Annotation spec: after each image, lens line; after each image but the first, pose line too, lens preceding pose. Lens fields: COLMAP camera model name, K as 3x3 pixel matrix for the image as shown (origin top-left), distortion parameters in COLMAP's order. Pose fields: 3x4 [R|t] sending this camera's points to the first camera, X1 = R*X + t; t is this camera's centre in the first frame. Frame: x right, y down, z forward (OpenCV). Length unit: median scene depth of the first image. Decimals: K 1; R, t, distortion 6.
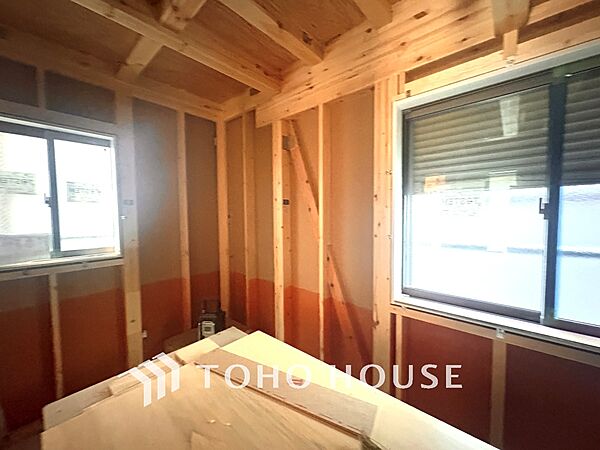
lens RADIAL K [[239.7, 0, 300.0], [0, 239.7, 224.4], [0, 0, 1]] dist [0.001111, 0.000191]
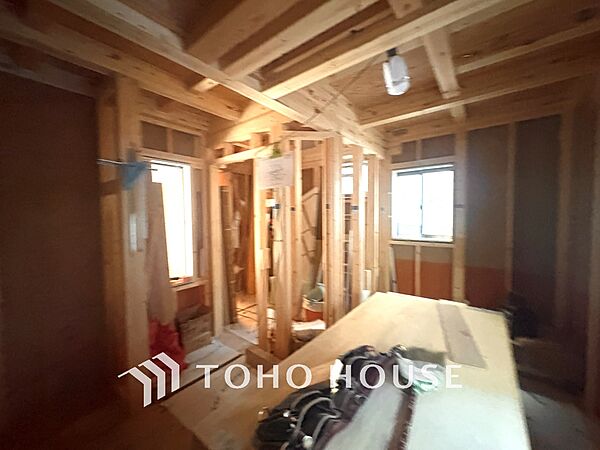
lens RADIAL K [[239.7, 0, 299.9], [0, 239.7, 224.8], [0, 0, 1]] dist [0.001111, 0.000191]
pose [[0.054964, 0.050364, -0.997217, 0.766125], [-0.035150, 0.998206, 0.048476, -0.016767], [0.997869, 0.032388, 0.056636, -0.052683]]
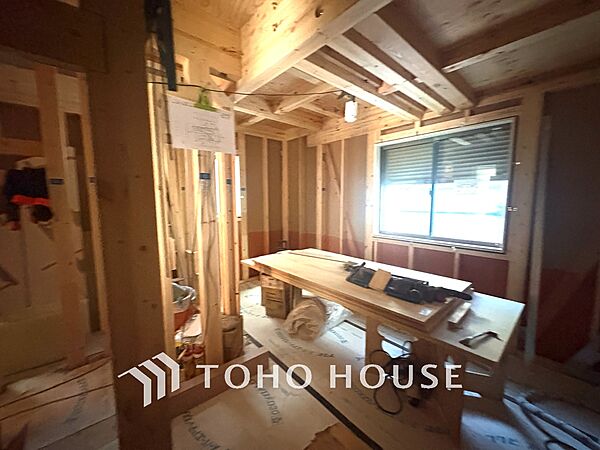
lens RADIAL K [[239.7, 0, 300.3], [0, 239.7, 224.2], [0, 0, 1]] dist [0.001111, 0.000191]
pose [[0.991743, 0.021082, -0.126495, 0.003228], [-0.013650, 0.998145, 0.059335, 0.077493], [0.127511, -0.057118, 0.990191, -0.992967]]
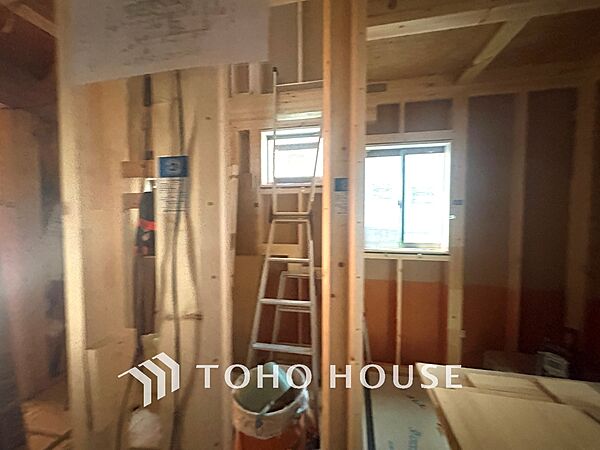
lens RADIAL K [[239.7, 0, 300.5], [0, 239.7, 224.5], [0, 0, 1]] dist [0.001111, 0.000191]
pose [[0.493073, 0.048266, -0.868648, -0.161787], [-0.046329, 0.998500, 0.029183, 0.004744], [0.868753, 0.025854, 0.494570, -0.109970]]
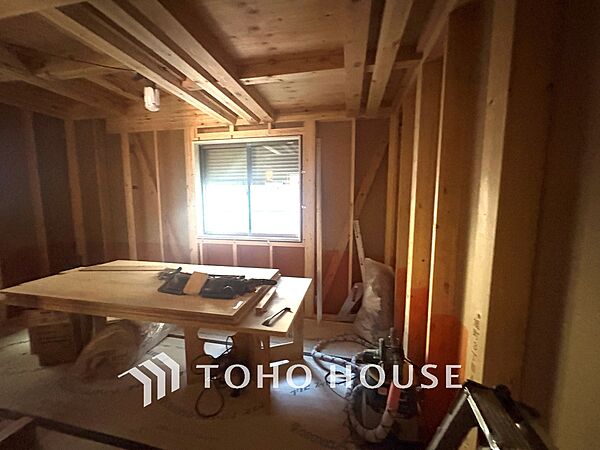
lens RADIAL K [[239.7, 0, 299.8], [0, 239.7, 224.5], [0, 0, 1]] dist [0.001111, 0.000191]
pose [[0.871060, -0.041335, 0.489434, 0.116496], [0.014077, 0.998144, 0.059245, 0.078865], [-0.490975, -0.044716, 0.870025, -1.001913]]
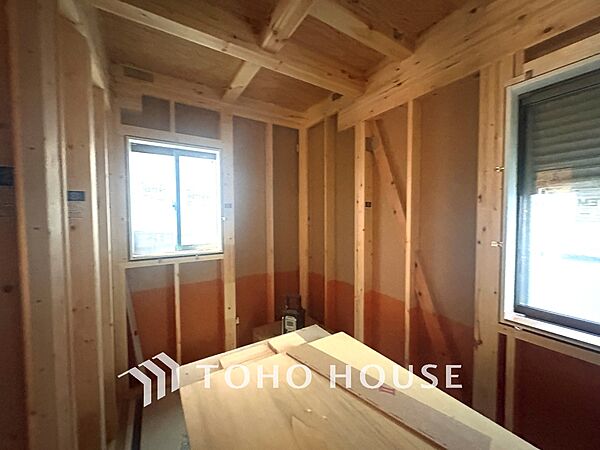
lens RADIAL K [[239.7, 0, 300.2], [0, 239.7, 224.5], [0, 0, 1]] dist [0.001111, 0.000191]
pose [[0.959233, 0.015421, -0.282195, -0.053843], [-0.017750, 0.999826, -0.005698, -0.000874], [0.282058, 0.010475, 0.959340, -0.021062]]
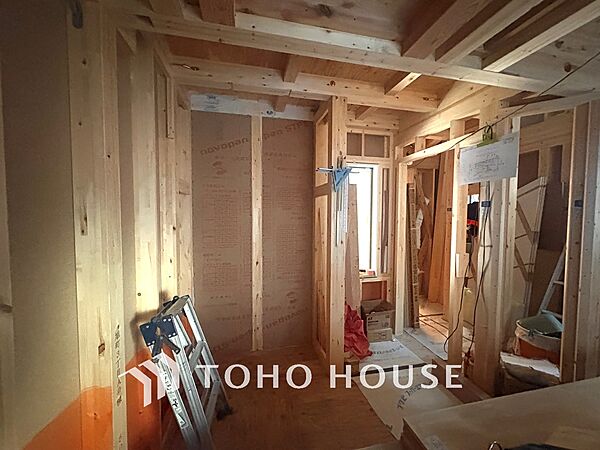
lens RADIAL K [[239.7, 0, 301.3], [0, 239.7, 224.3], [0, 0, 1]] dist [0.001111, 0.000191]
pose [[-0.587199, 0.042610, -0.808320, 0.805568], [-0.037672, 0.996093, 0.079875, -0.013652], [0.808566, 0.077354, -0.583299, -0.136234]]
